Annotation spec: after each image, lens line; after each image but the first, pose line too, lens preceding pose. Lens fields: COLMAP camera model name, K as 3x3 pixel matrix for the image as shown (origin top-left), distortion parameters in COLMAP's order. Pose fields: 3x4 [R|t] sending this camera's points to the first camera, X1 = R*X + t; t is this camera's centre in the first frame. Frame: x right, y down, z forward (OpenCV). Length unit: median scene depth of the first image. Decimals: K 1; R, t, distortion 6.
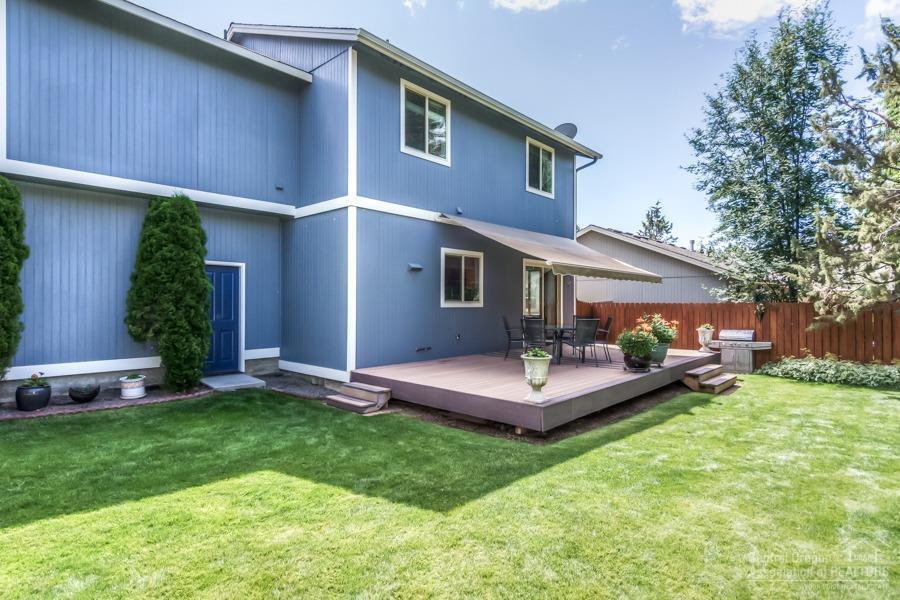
lens RADIAL K [[473.2, 0, 449.9], [0, 473.2, 301.5], [0, 0, 1]] dist [-0.004093, 0.000278]
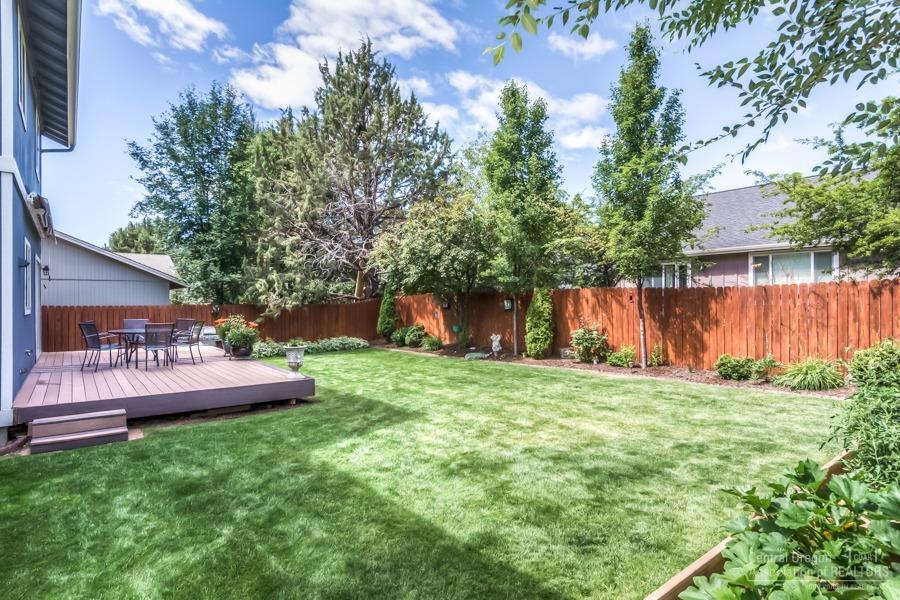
lens RADIAL K [[473.2, 0, 449.9], [0, 473.2, 301.5], [0, 0, 1]] dist [-0.004093, 0.000278]
pose [[0.146550, -0.001628, 0.989202, -0.645407], [-0.002713, 0.999994, 0.002048, -0.012340], [-0.989200, -0.002984, 0.146545, 0.197129]]
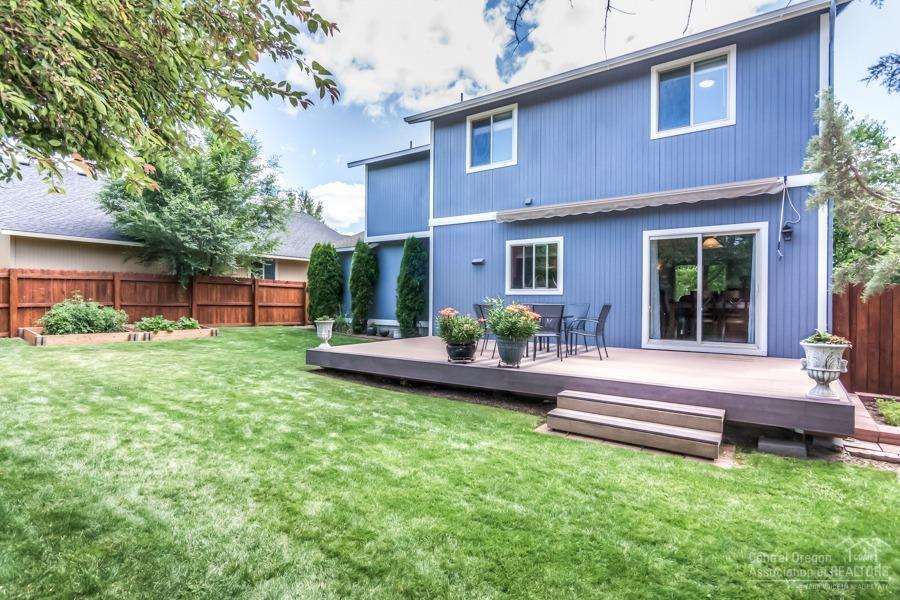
lens RADIAL K [[473.2, 0, 449.9], [0, 473.2, 301.5], [0, 0, 1]] dist [-0.004093, 0.000278]
pose [[0.109090, 0.003493, -0.994026, 1.028204], [0.000737, 0.999993, 0.003595, 0.023888], [0.994032, -0.001125, 0.109087, 0.711043]]
